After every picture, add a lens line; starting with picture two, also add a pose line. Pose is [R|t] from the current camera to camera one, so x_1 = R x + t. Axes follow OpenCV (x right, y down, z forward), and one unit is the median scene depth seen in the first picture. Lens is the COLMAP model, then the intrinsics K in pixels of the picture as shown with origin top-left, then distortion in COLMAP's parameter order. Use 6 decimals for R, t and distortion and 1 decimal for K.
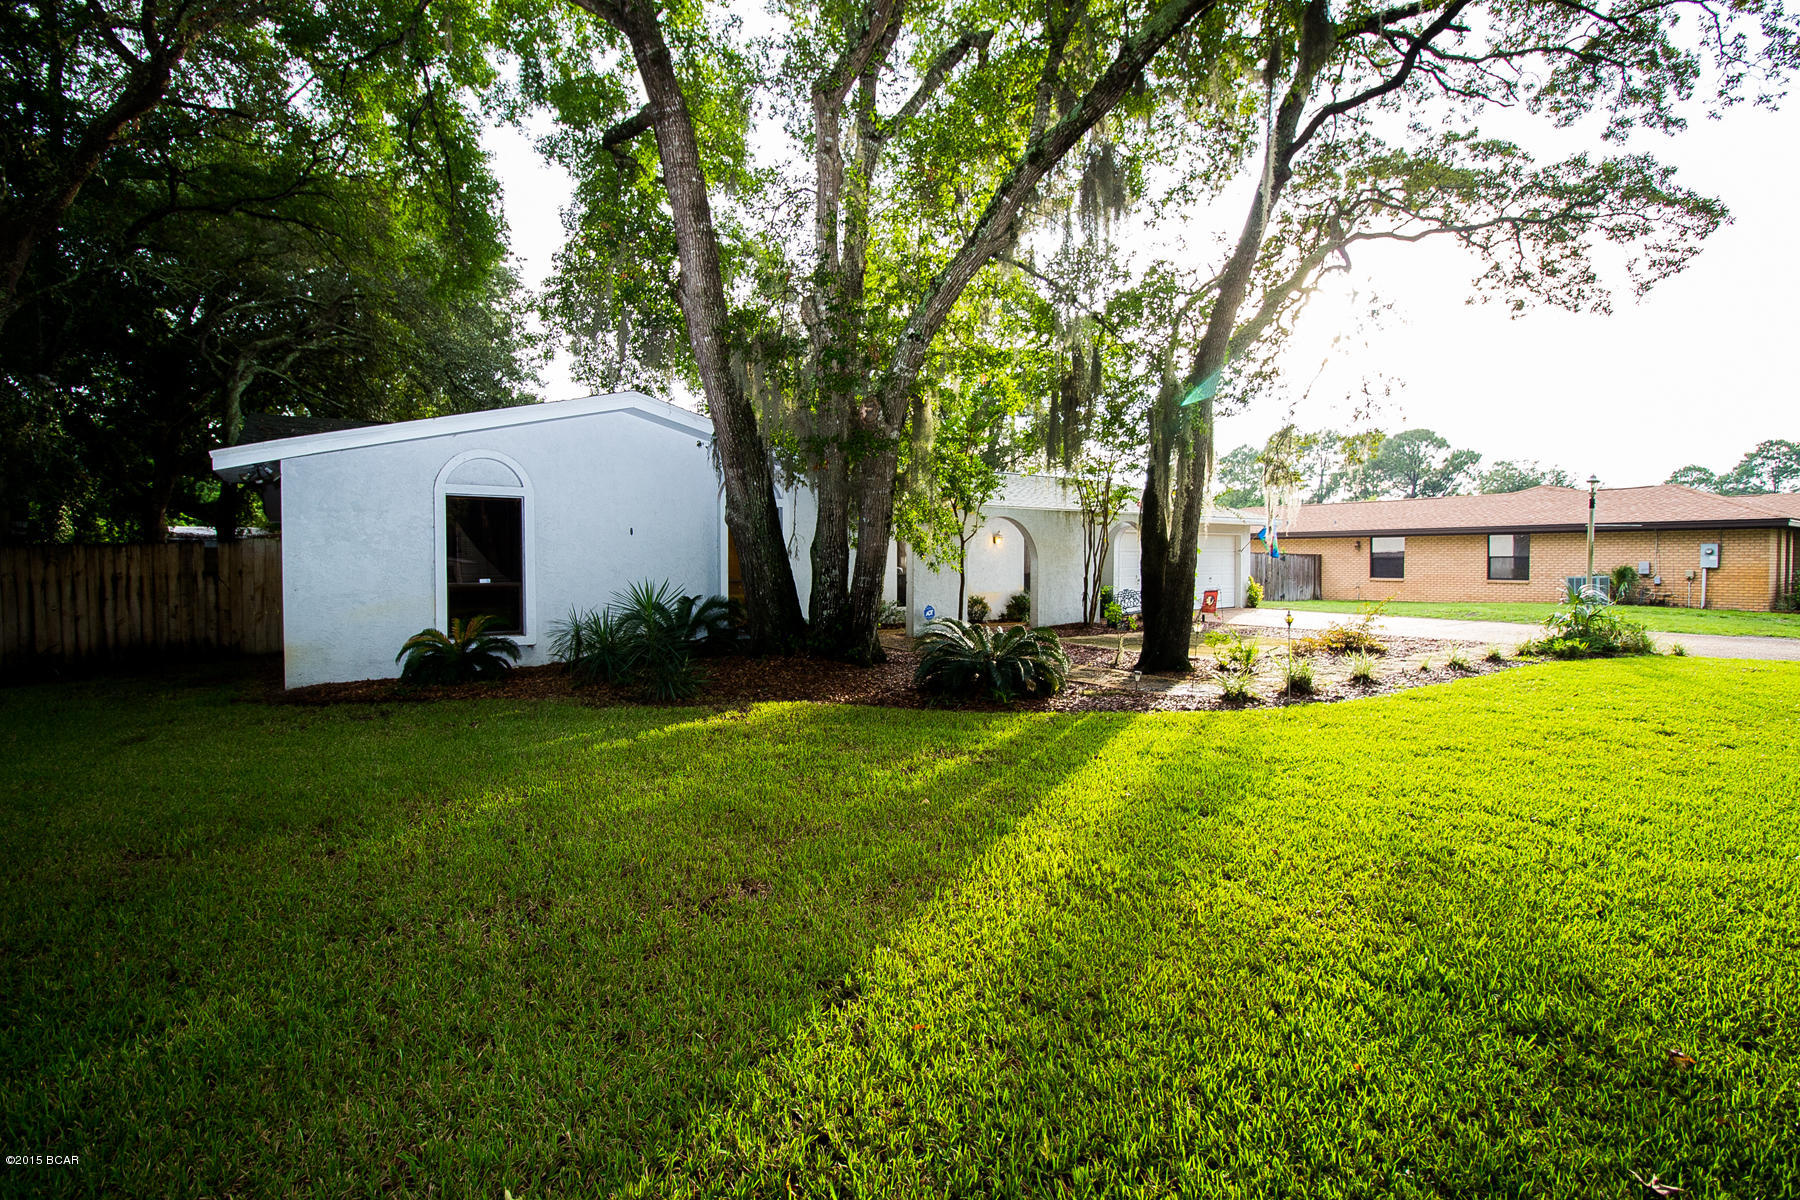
lens RADIAL K [[843.3, 0, 898.4], [0, 843.3, 576.2], [0, 0, 1]] dist [-0.001679, -0.009237]
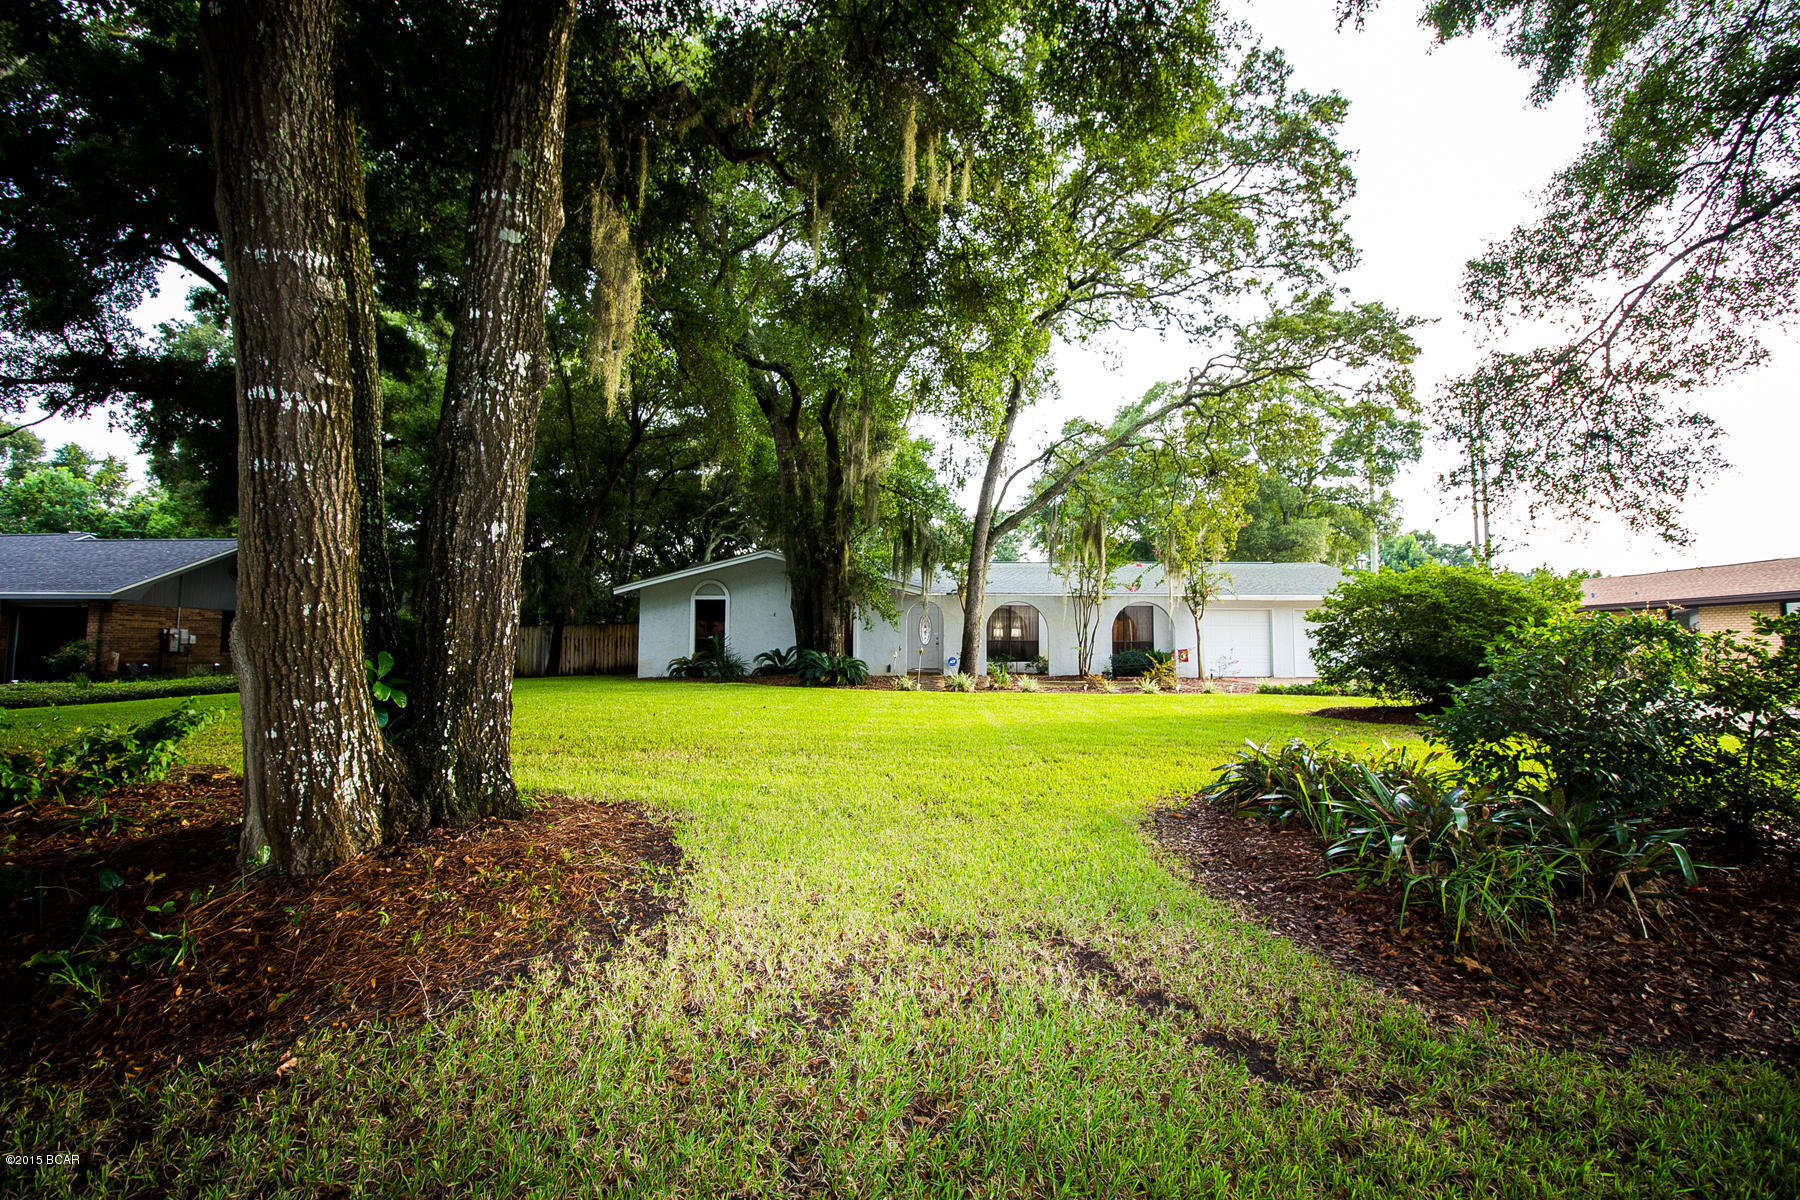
lens RADIAL K [[845.1, 0, 897.1], [0, 845.1, 576.1], [0, 0, 1]] dist [-0.002189, -0.008632]
pose [[0.796269, -0.047252, -0.603094, 1.168578], [-0.017259, 0.994764, -0.100727, 0.056014], [0.604696, 0.090615, 0.791285, -0.463673]]
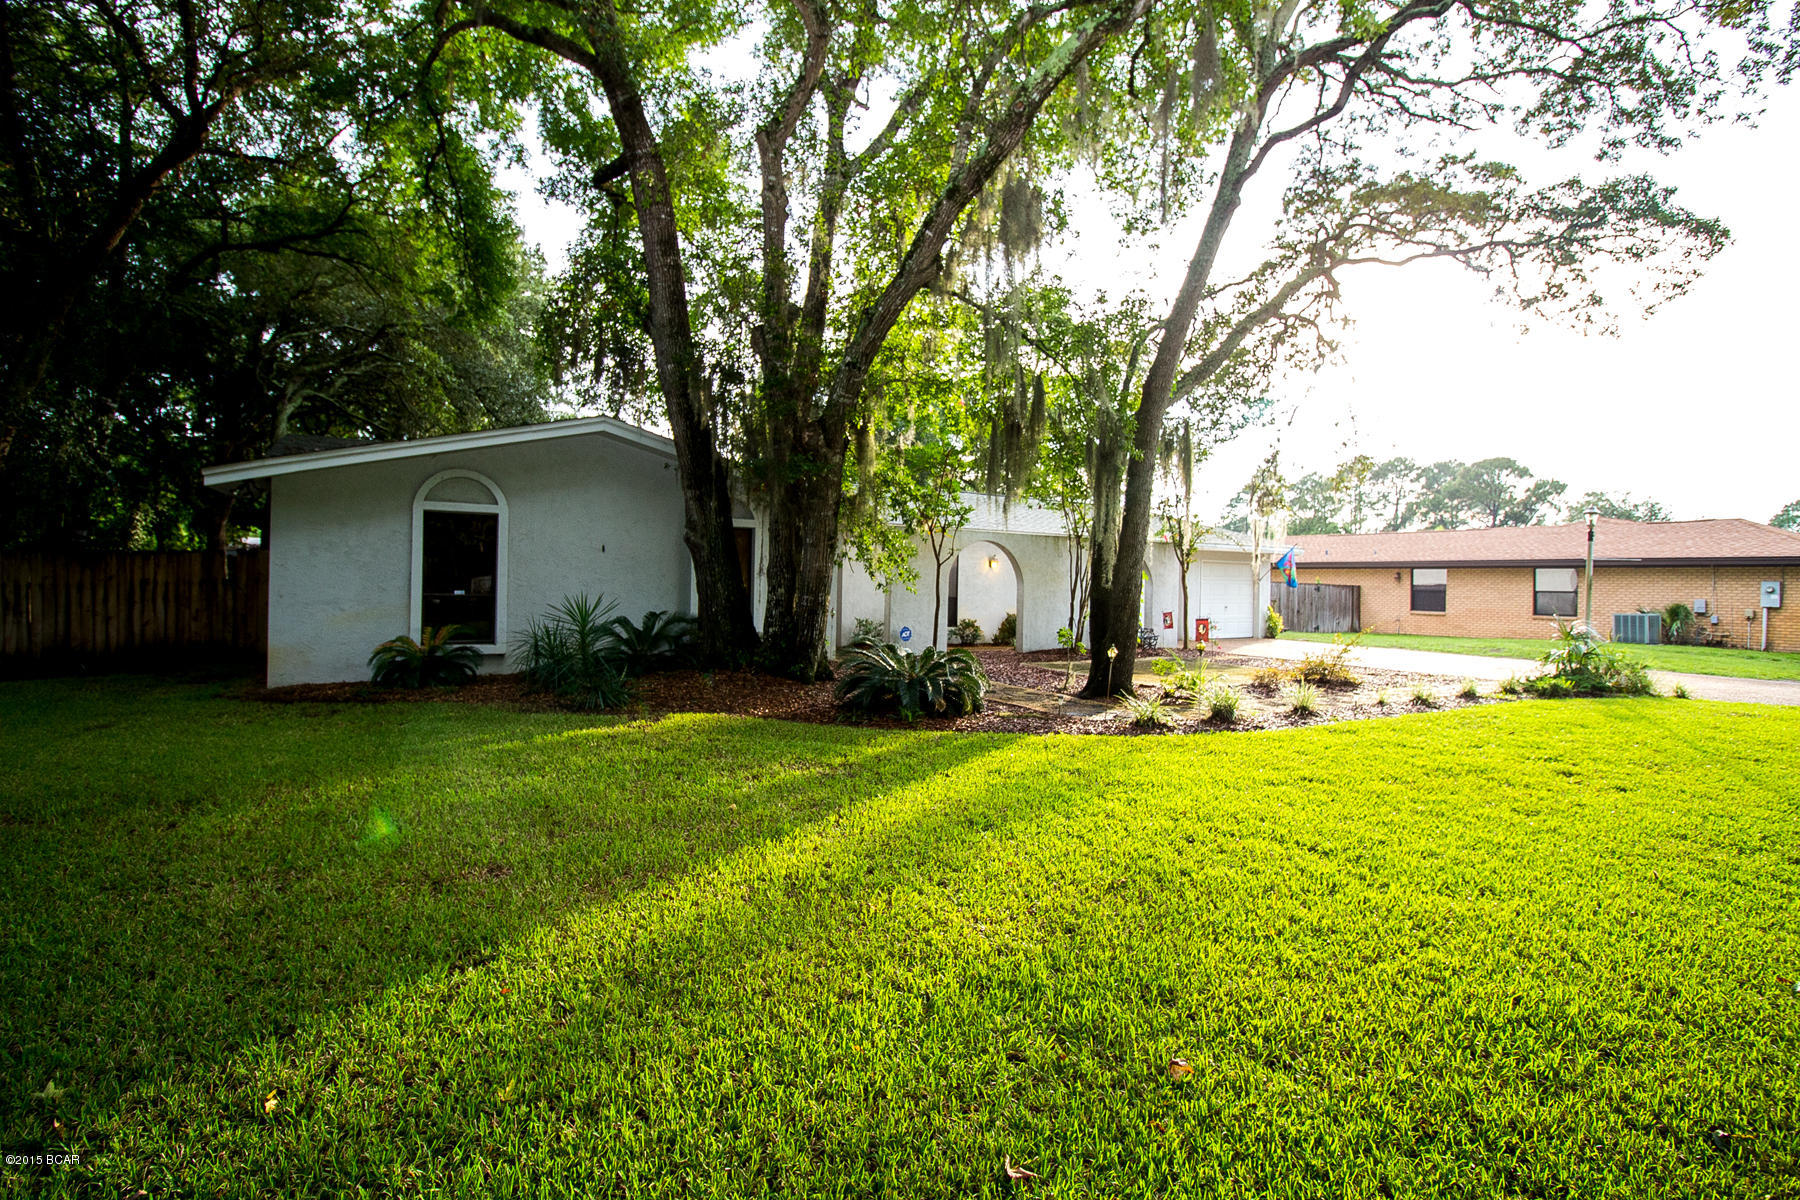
lens RADIAL K [[845.1, 0, 897.1], [0, 845.1, 576.1], [0, 0, 1]] dist [-0.002189, -0.008632]
pose [[0.996773, 0.019269, -0.077923, 0.128881], [-0.021401, 0.999416, -0.026625, 0.001524], [0.077365, 0.028206, 0.996604, -0.017508]]
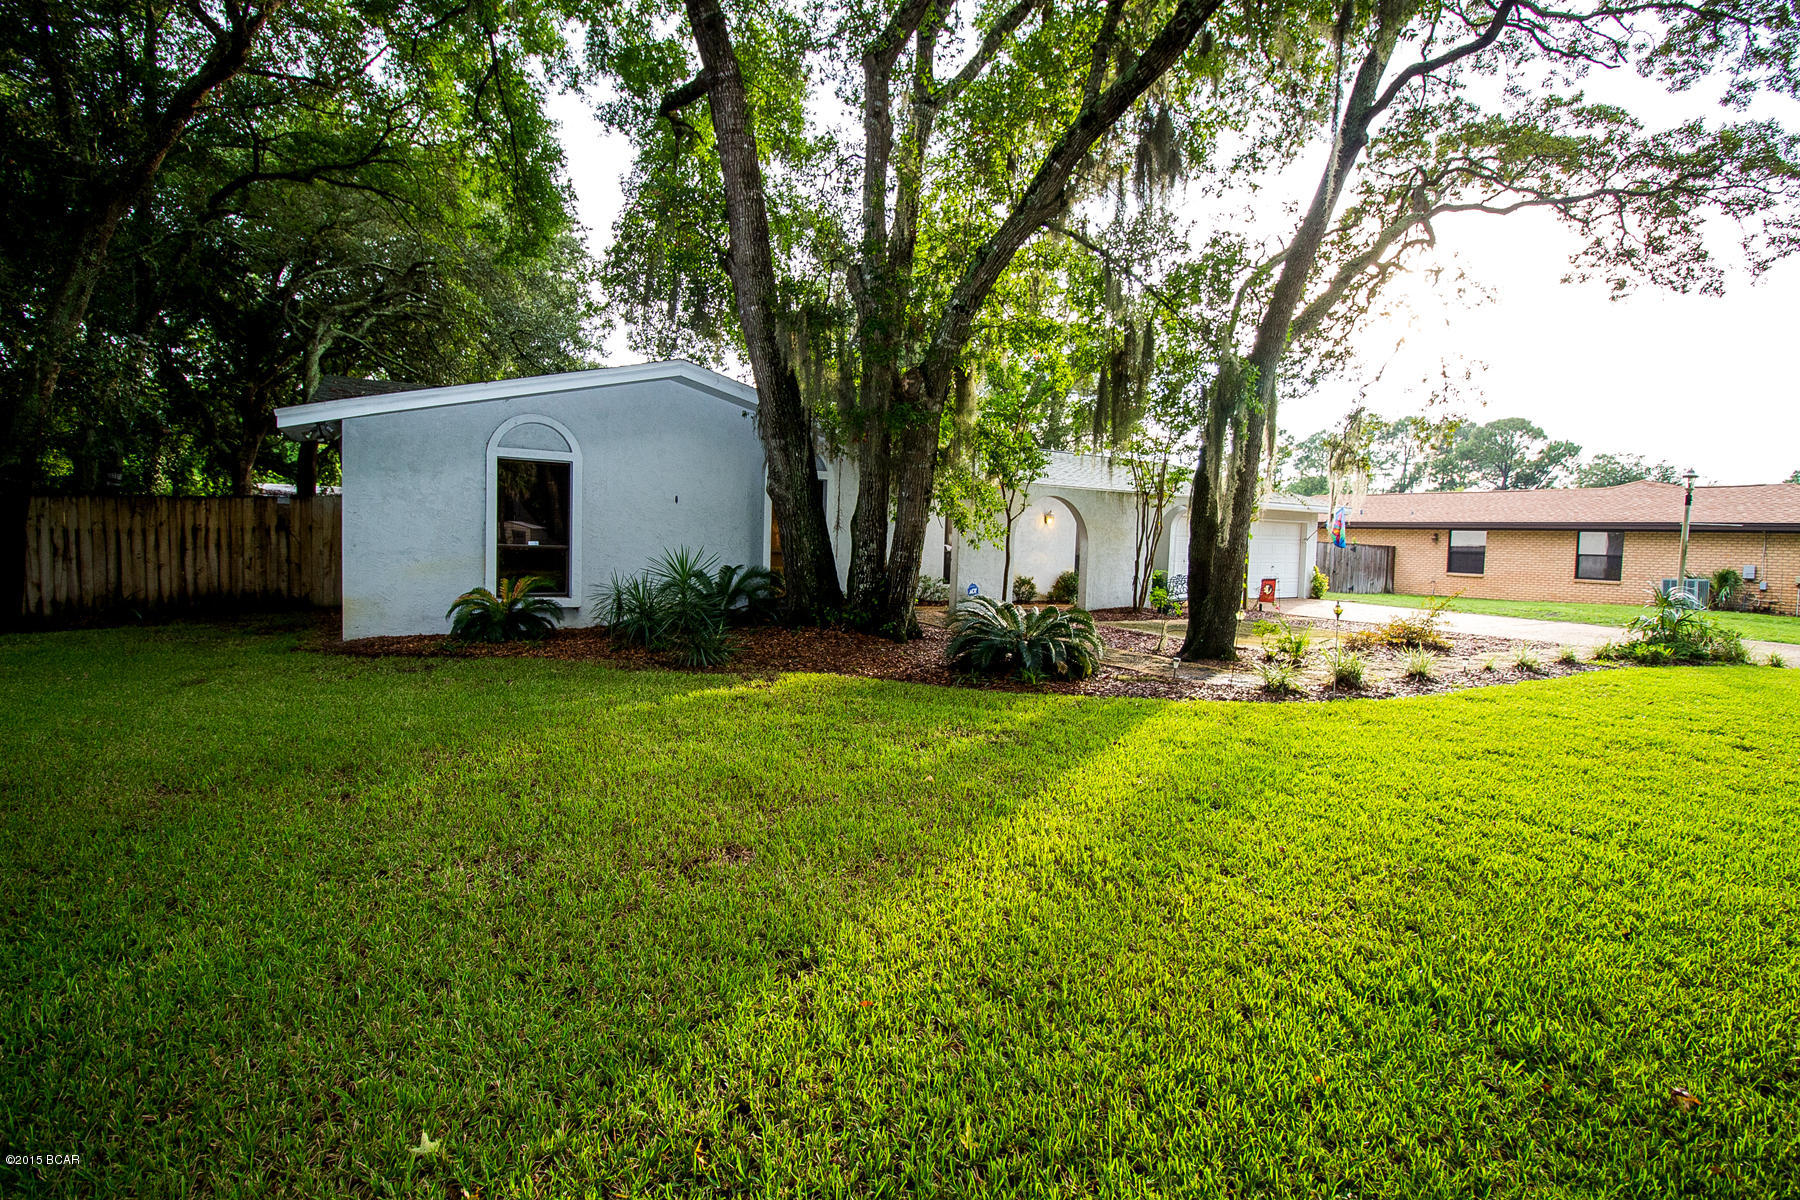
lens RADIAL K [[845.1, 0, 897.1], [0, 845.1, 576.1], [0, 0, 1]] dist [-0.002189, -0.008632]
pose [[0.996724, 0.035813, -0.072512, 0.023723], [-0.033883, 0.999043, 0.027669, 0.001992], [0.073434, -0.025121, 0.996984, 0.007331]]
